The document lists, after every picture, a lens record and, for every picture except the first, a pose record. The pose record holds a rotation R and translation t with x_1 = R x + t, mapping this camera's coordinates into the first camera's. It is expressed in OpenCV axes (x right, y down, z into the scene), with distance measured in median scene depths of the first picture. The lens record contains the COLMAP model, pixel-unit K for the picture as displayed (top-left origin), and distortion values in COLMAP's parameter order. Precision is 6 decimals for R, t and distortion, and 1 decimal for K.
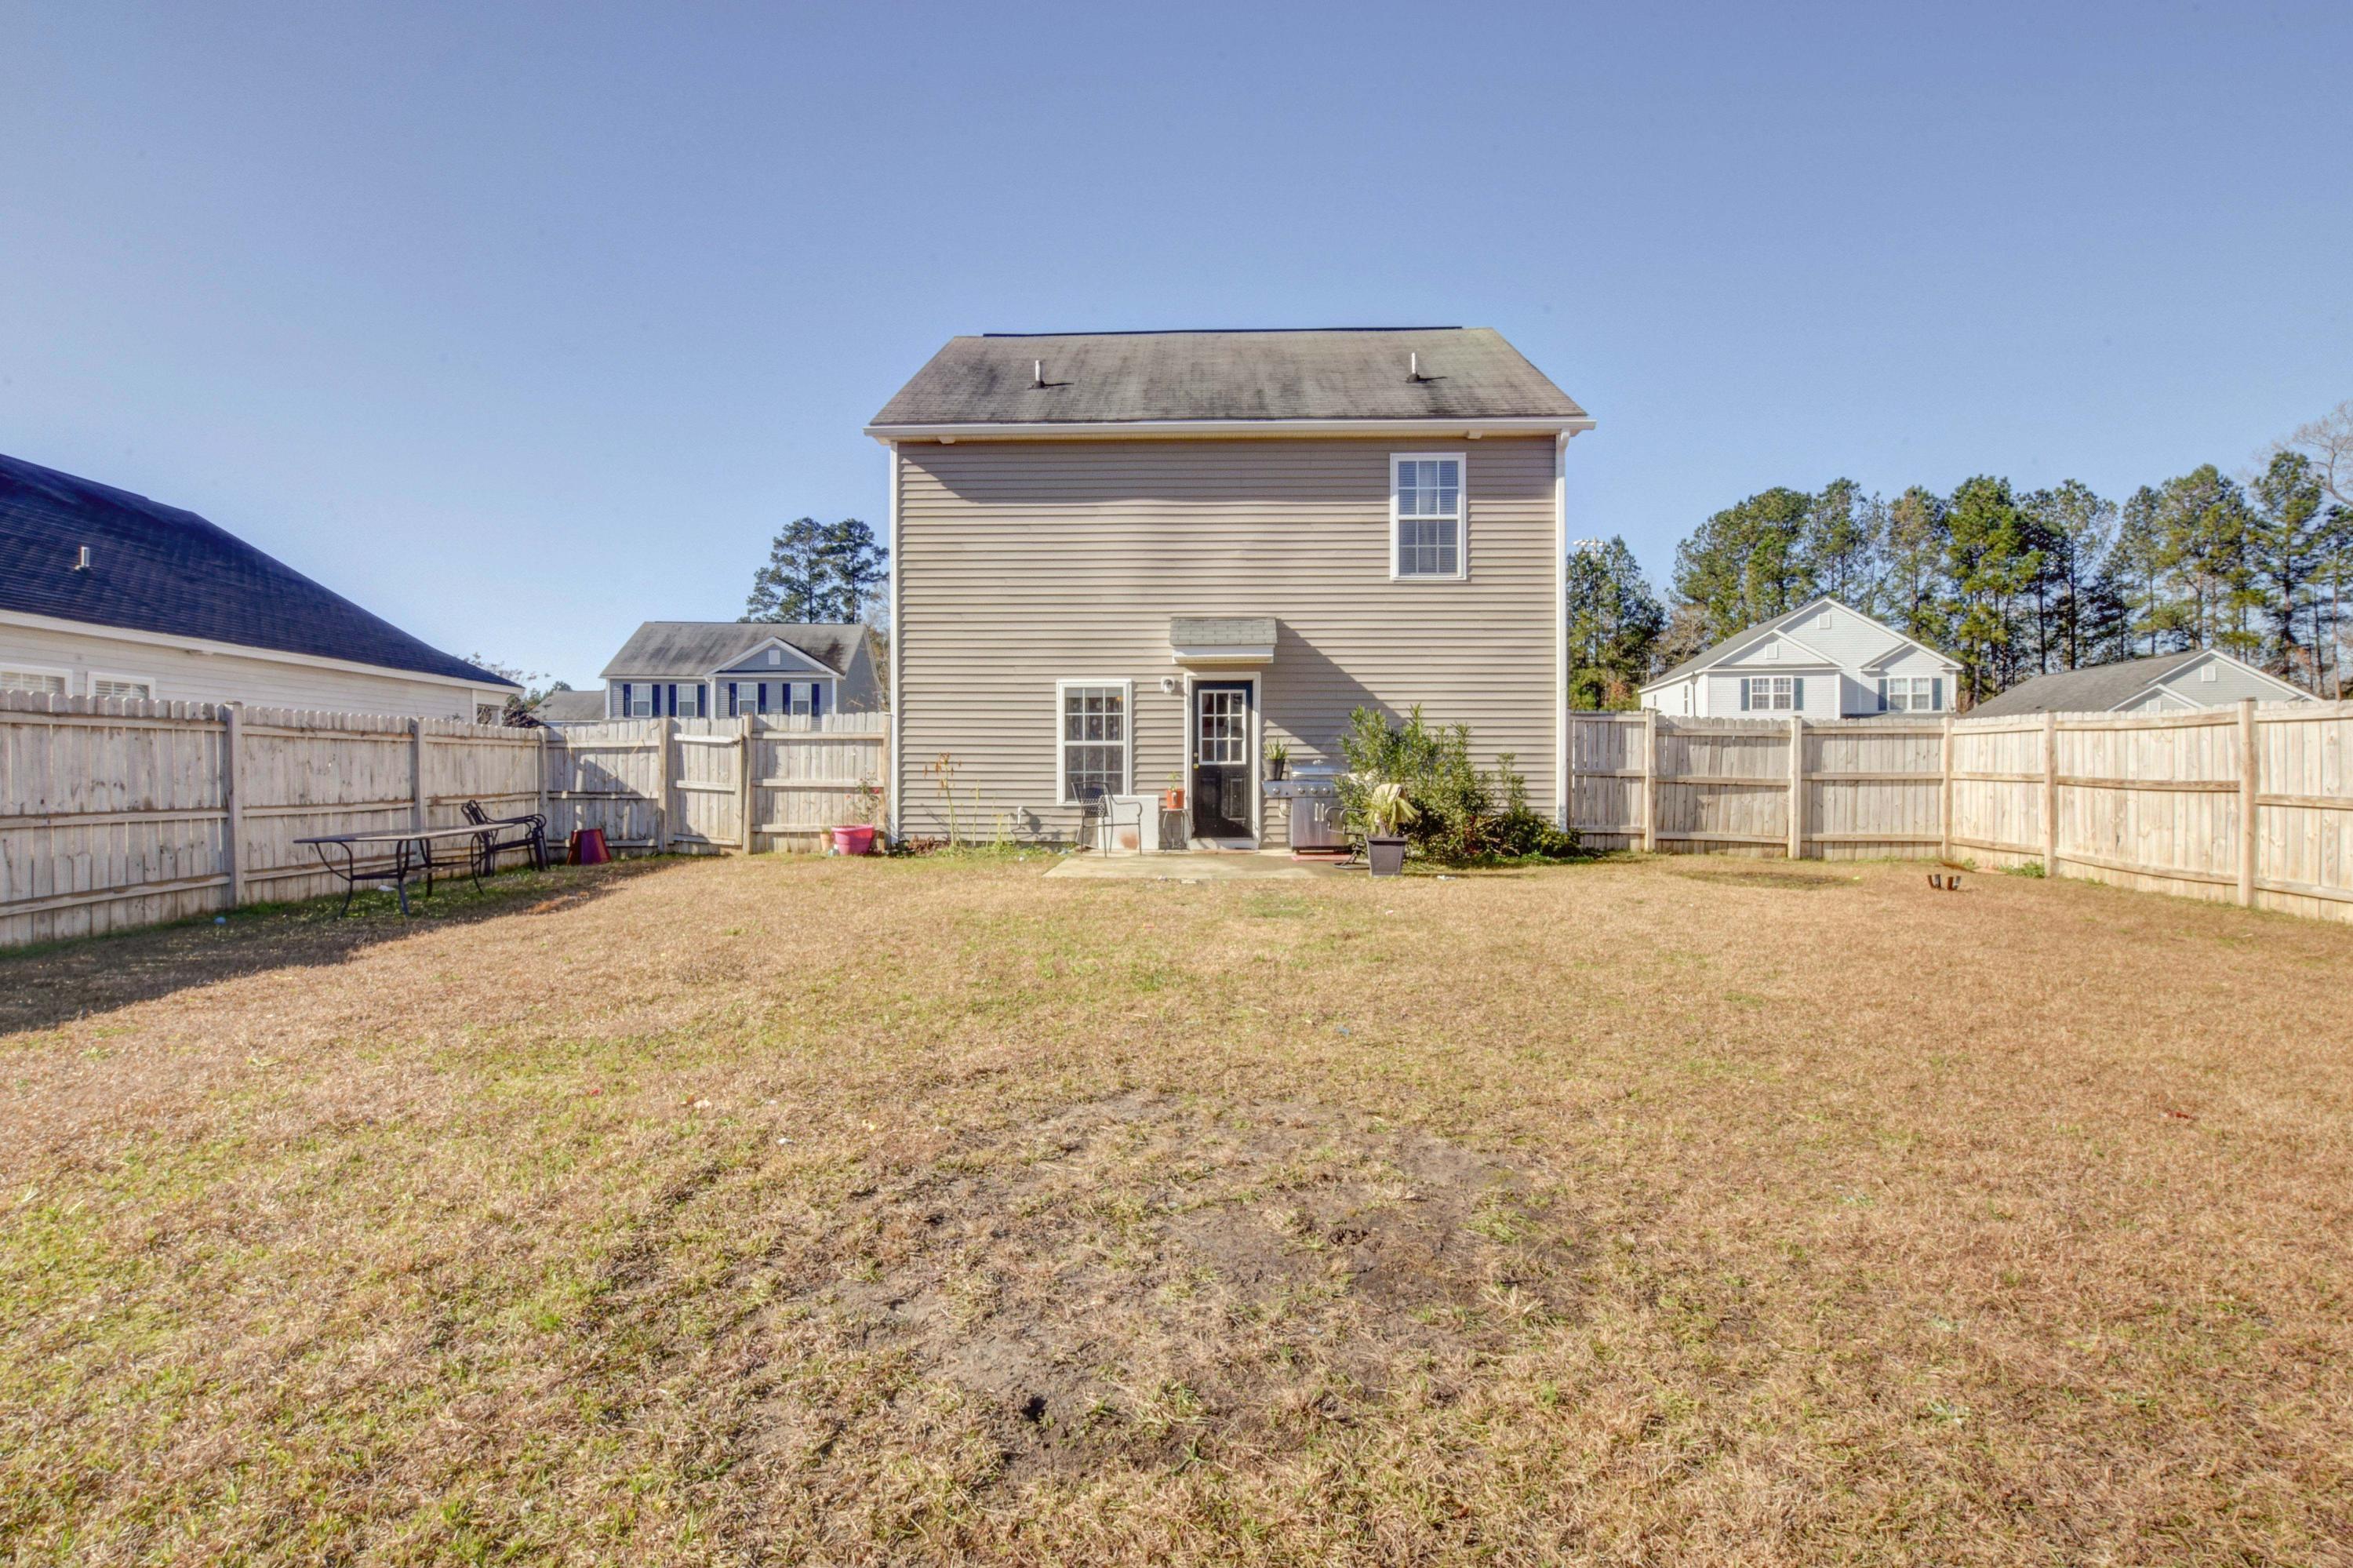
lens RADIAL K [[1044.8, 0, 1173.6], [0, 1044.8, 774.1], [0, 0, 1]] dist [-0.033073, 0.004549]
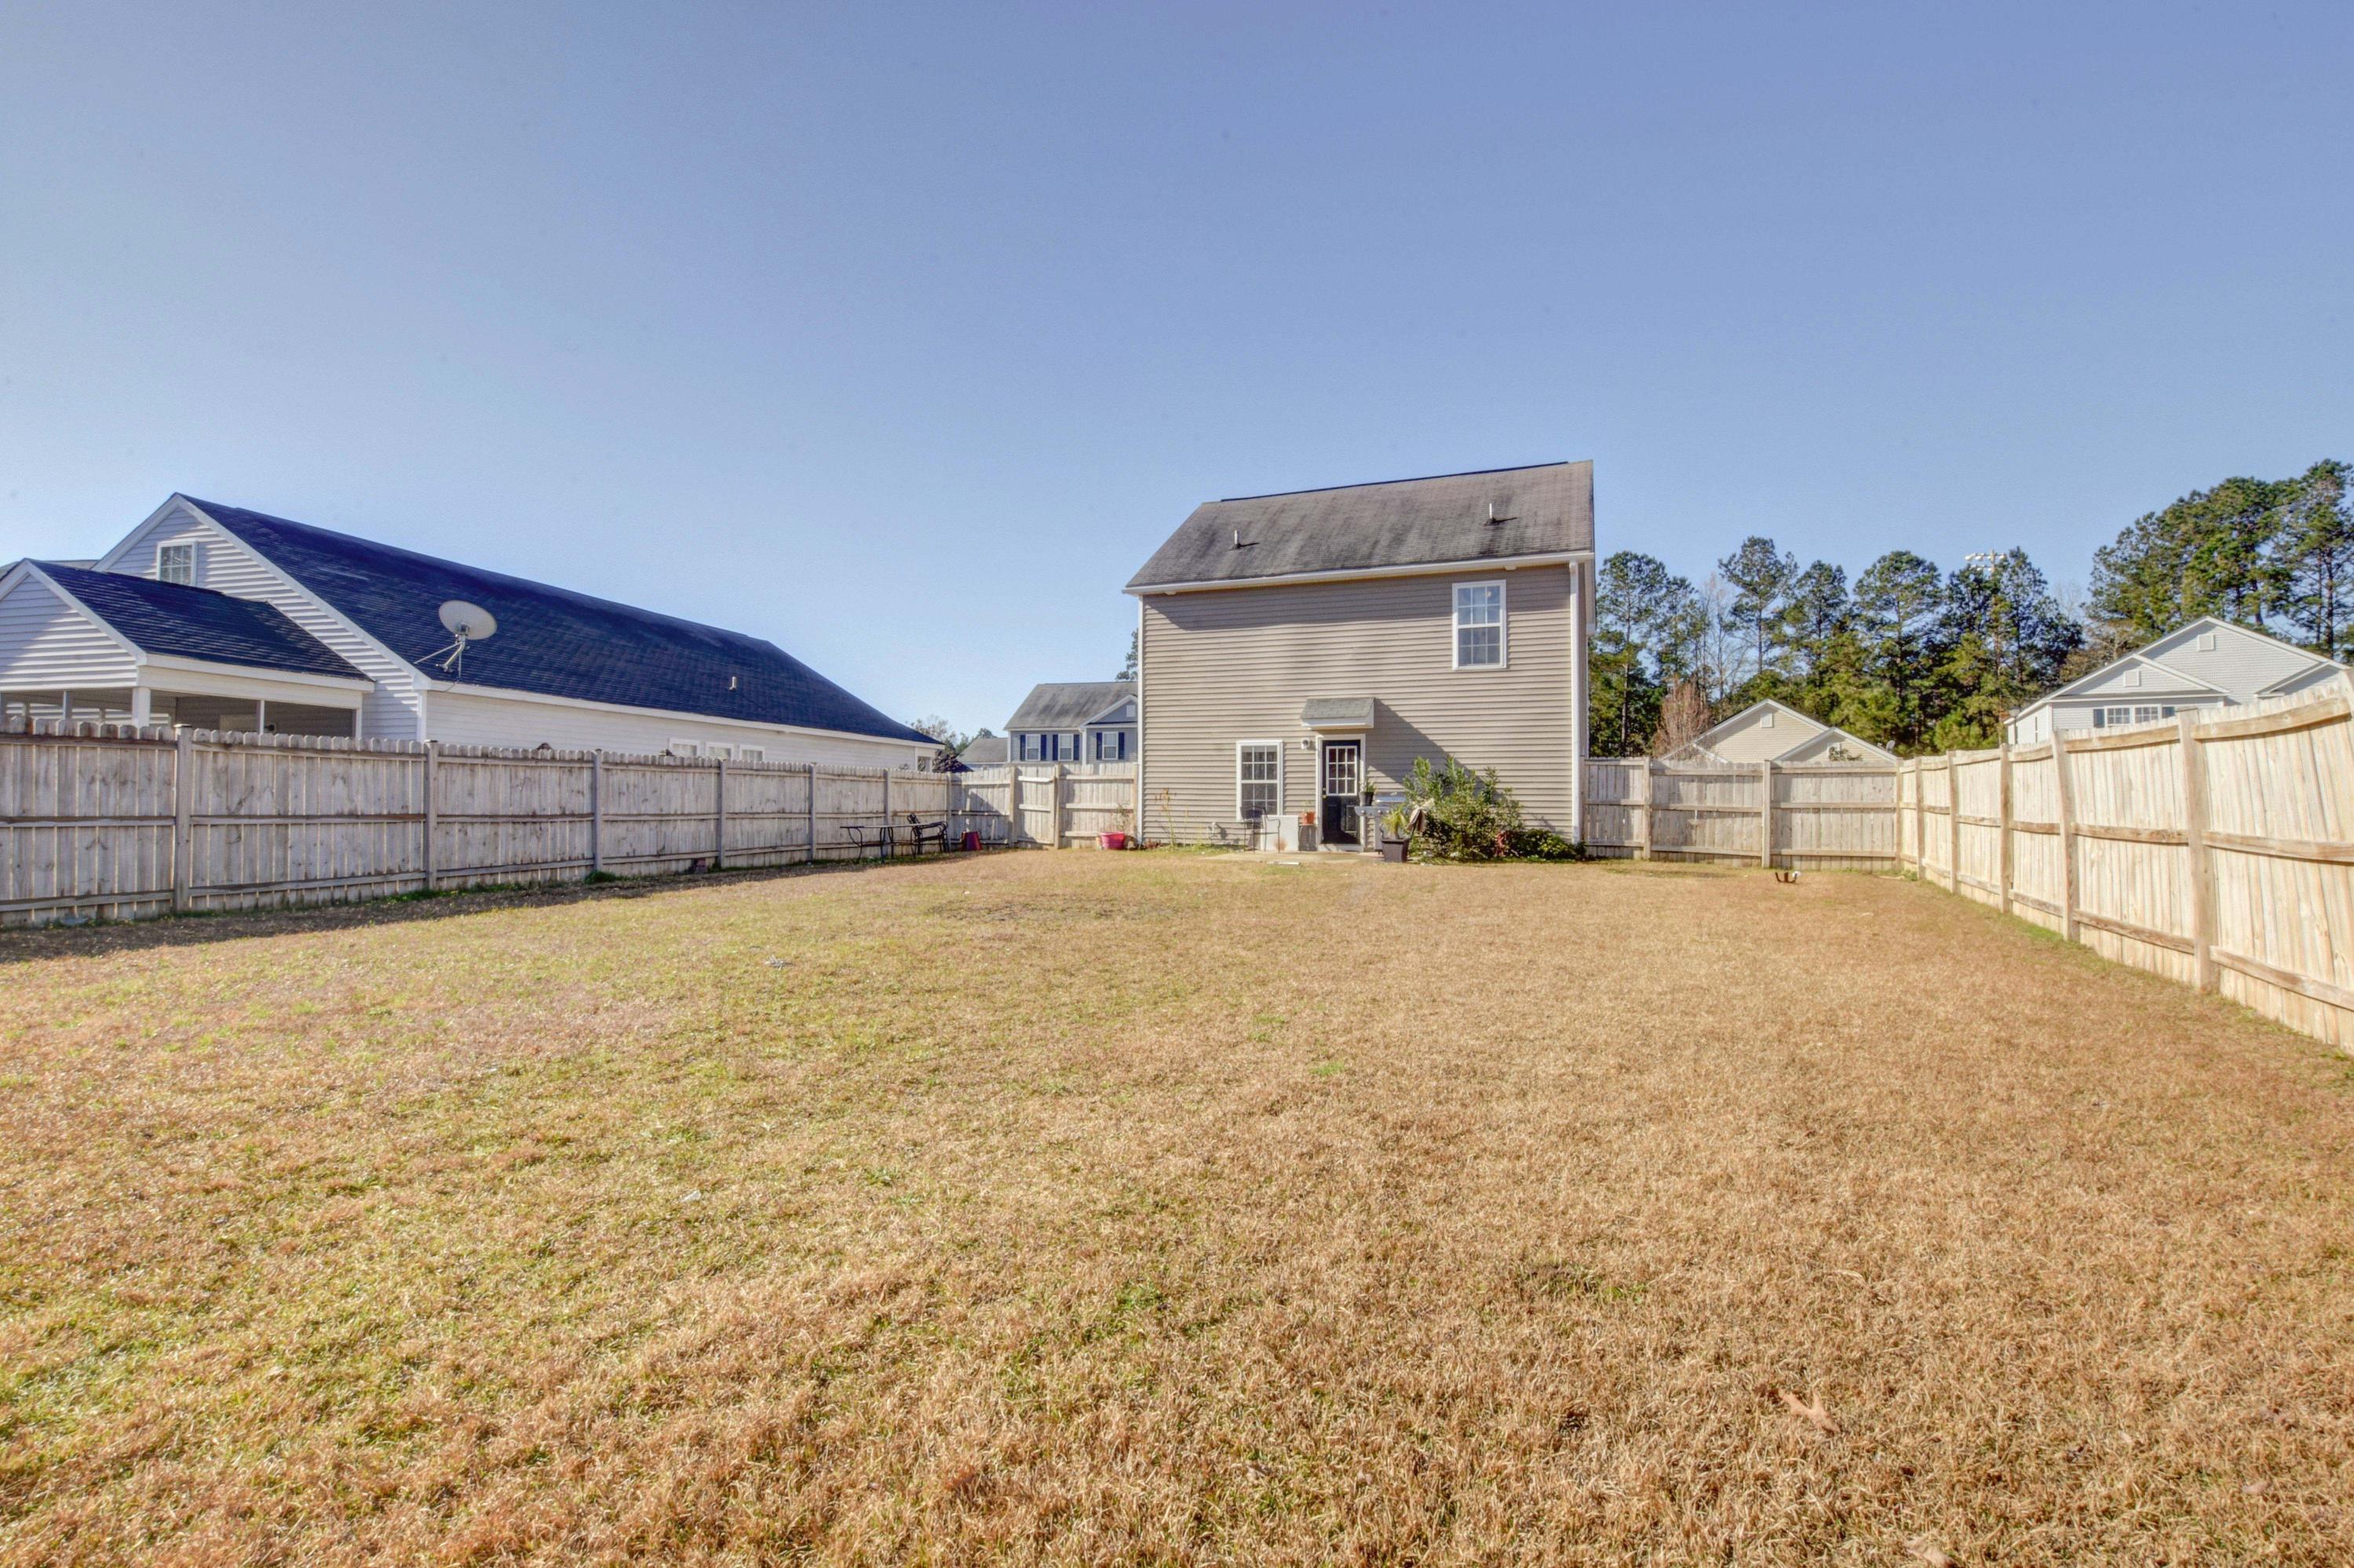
lens RADIAL K [[1045.1, 0, 1175.6], [0, 1045.1, 778.1], [0, 0, 1]] dist [-0.033073, 0.004549]
pose [[0.937285, -0.002993, -0.348551, 0.350891], [-0.007985, 0.999516, -0.030055, 0.012907], [0.348472, 0.030953, 0.936808, -0.500559]]
